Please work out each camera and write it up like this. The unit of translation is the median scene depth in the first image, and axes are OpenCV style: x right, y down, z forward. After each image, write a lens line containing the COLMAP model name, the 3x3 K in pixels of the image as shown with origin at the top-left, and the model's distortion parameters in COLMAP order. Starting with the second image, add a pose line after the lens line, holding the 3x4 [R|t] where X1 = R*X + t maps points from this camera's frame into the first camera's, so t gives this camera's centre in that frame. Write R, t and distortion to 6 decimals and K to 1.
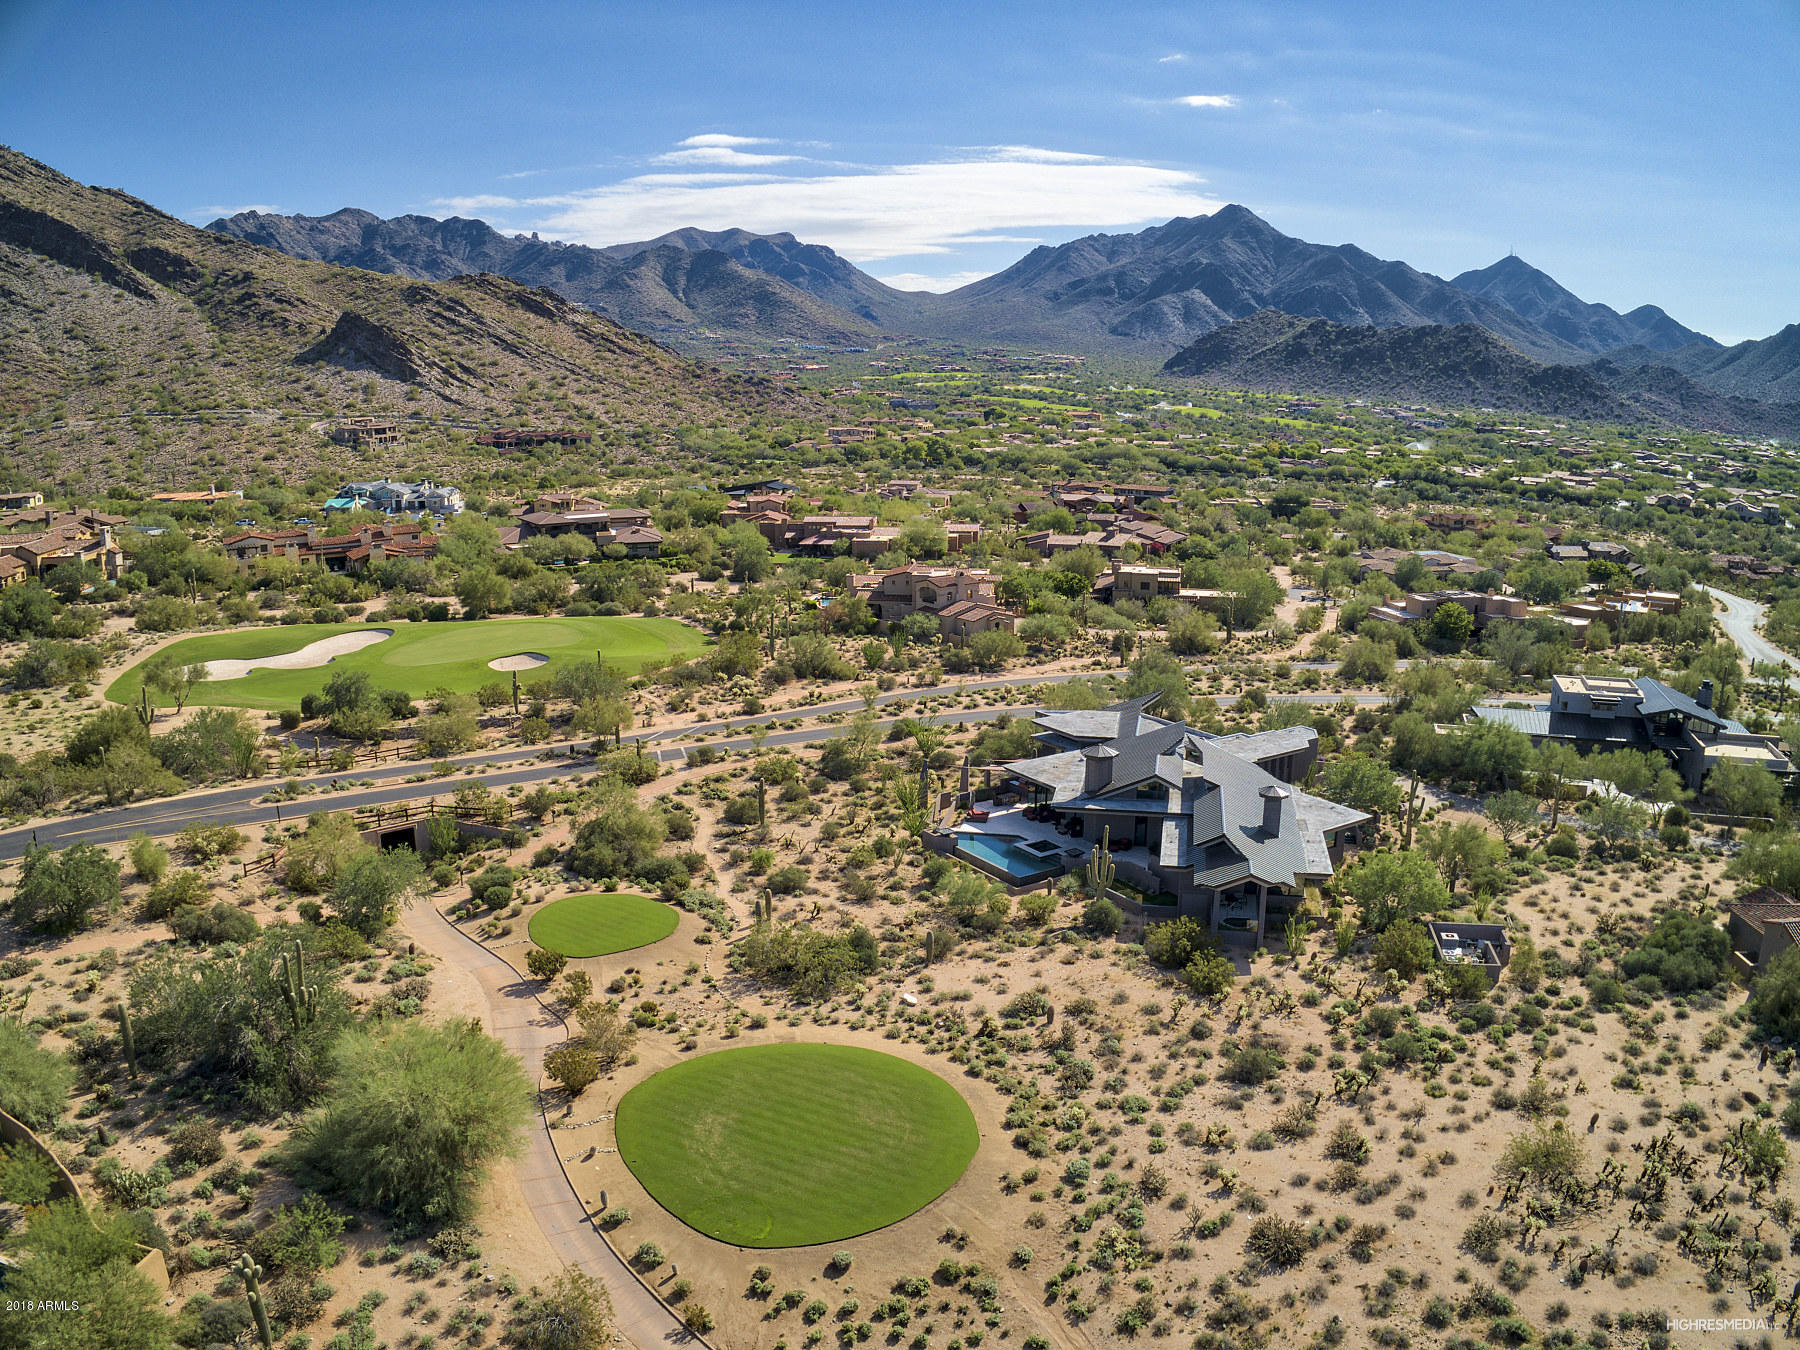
lens RADIAL K [[1357.4, 0, 900.0], [0, 1357.4, 675.0], [0, 0, 1]] dist [-0.251551, 0.069479]
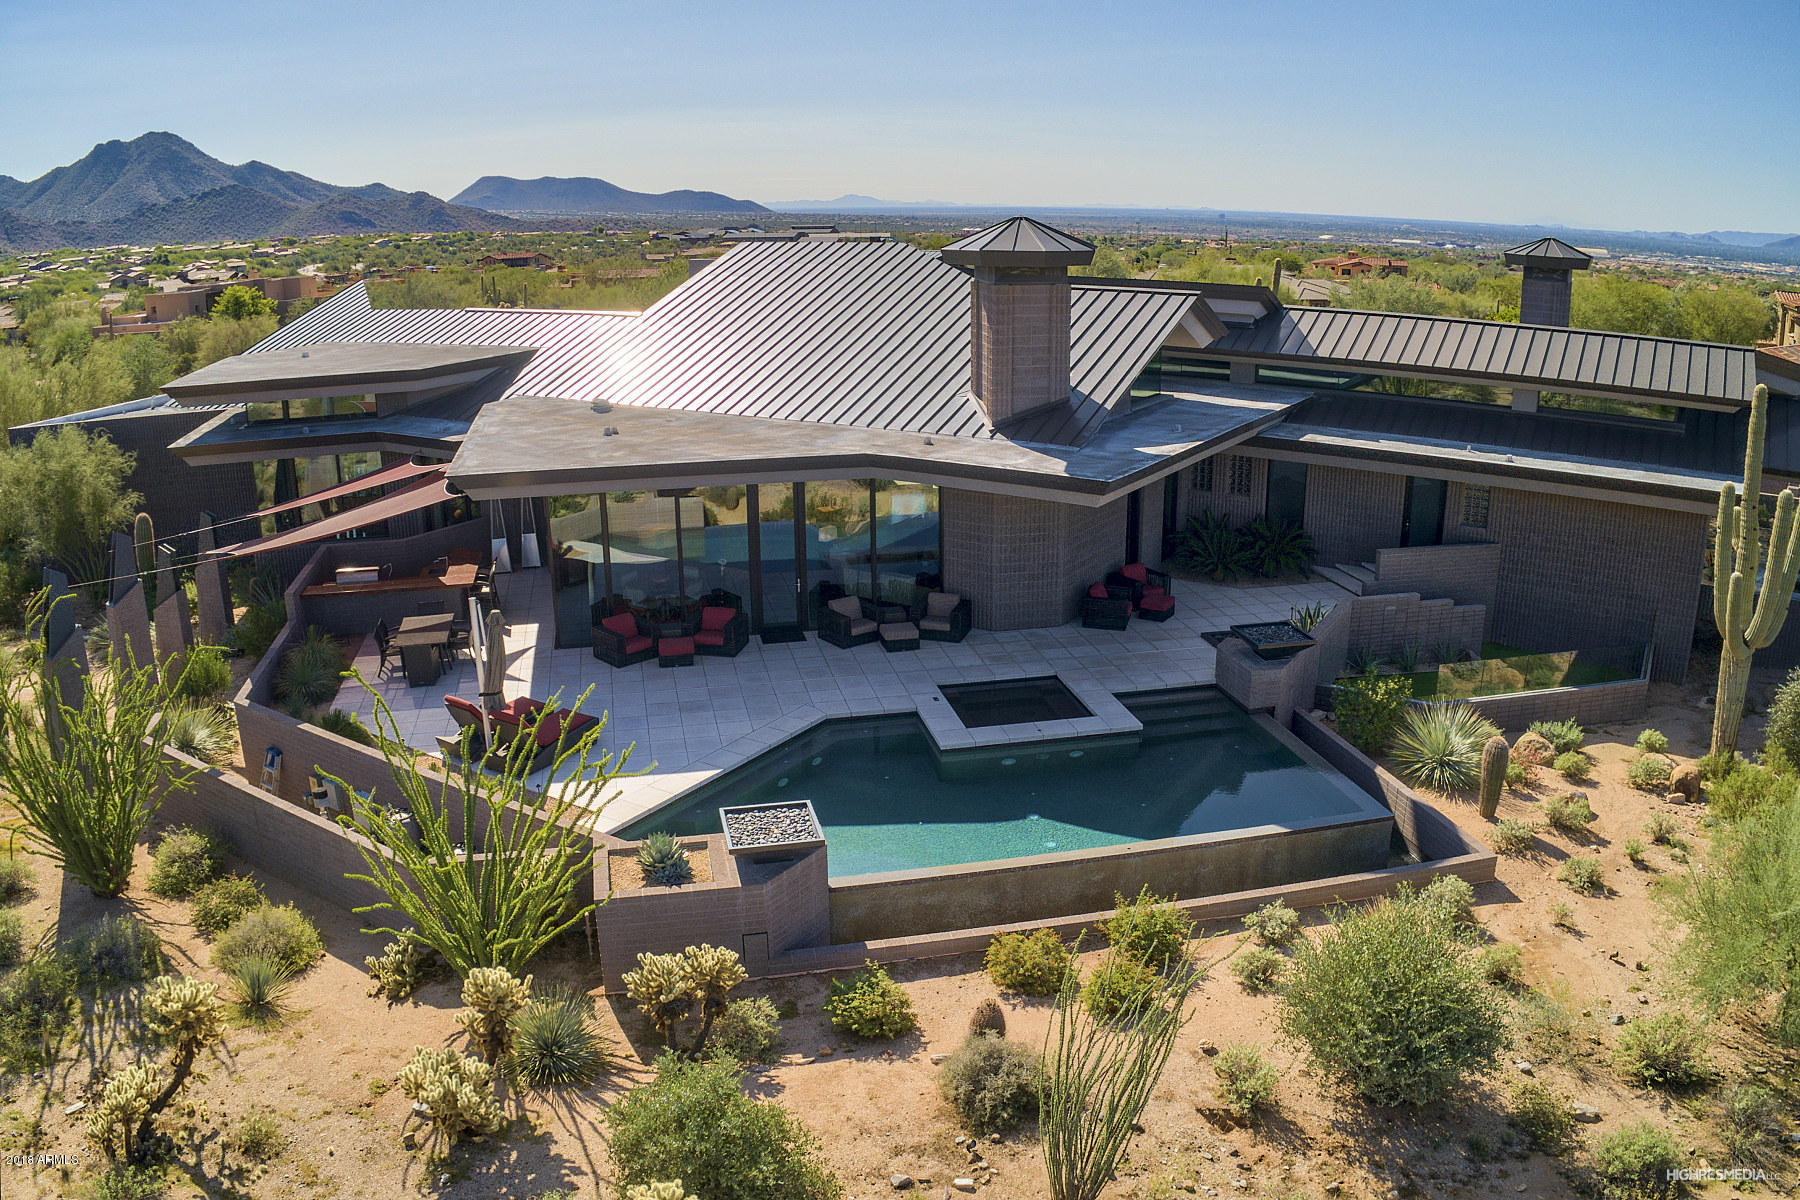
lens RADIAL K [[1374.3, 0, 900.0], [0, 1374.3, 600.0], [0, 0, 1]] dist [-0.257964, 0.075184]
pose [[0.356999, -0.272491, 0.893477, -0.014115], [0.214675, 0.954837, 0.205429, 0.009384], [-0.909102, 0.118469, 0.399373, 0.139417]]
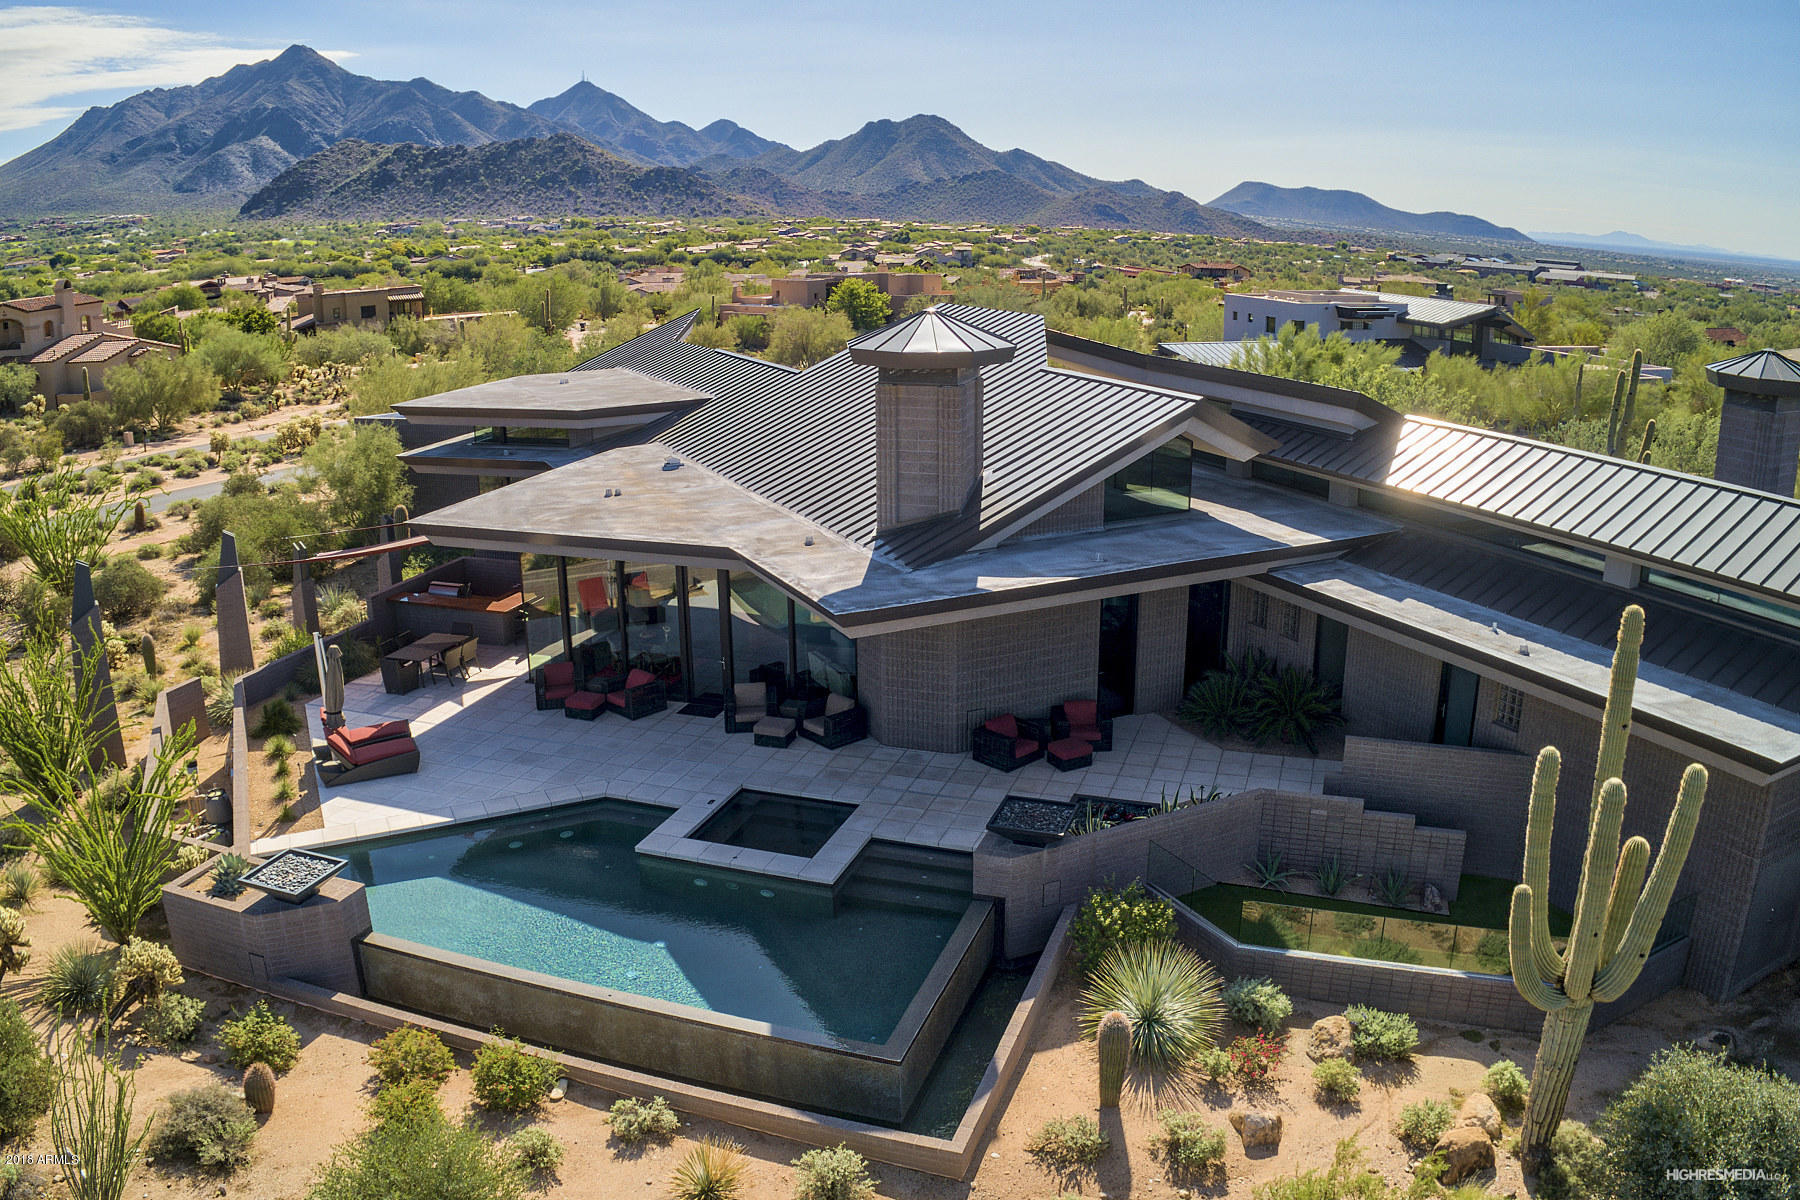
lens RADIAL K [[1374.3, 0, 900.0], [0, 1374.3, 600.0], [0, 0, 1]] dist [-0.257964, 0.075184]
pose [[0.787236, -0.178961, 0.590112, 0.000450], [0.145622, 0.983848, 0.104101, 0.011143], [-0.599211, 0.003981, 0.800582, 0.122989]]
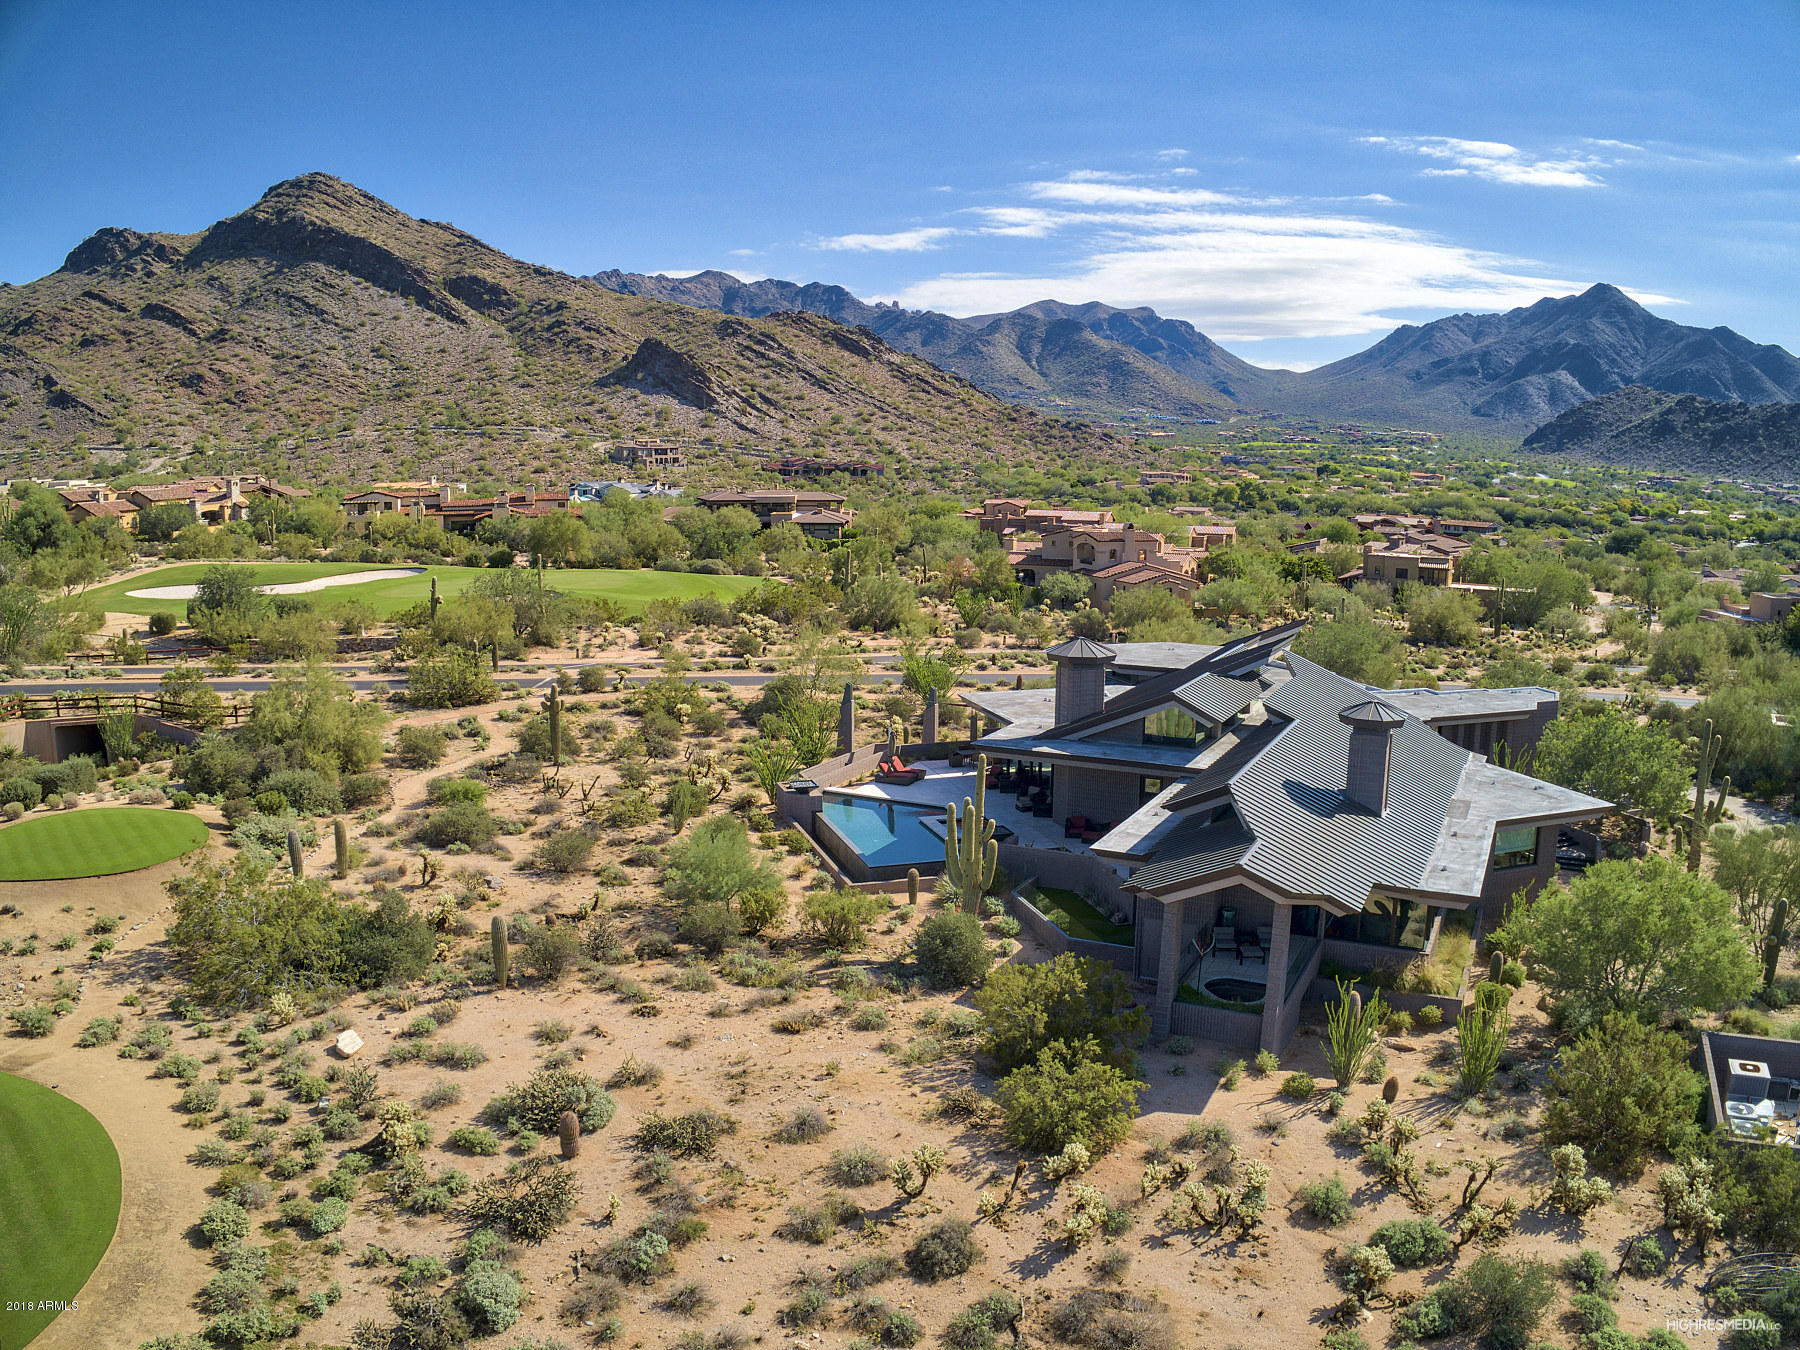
lens RADIAL K [[1357.4, 0, 900.0], [0, 1357.4, 675.0], [0, 0, 1]] dist [-0.251551, 0.069479]
pose [[0.964955, 0.049729, -0.257661, 0.032443], [-0.064654, 0.996666, -0.049775, 0.014455], [0.254326, 0.064689, 0.964953, 0.070788]]
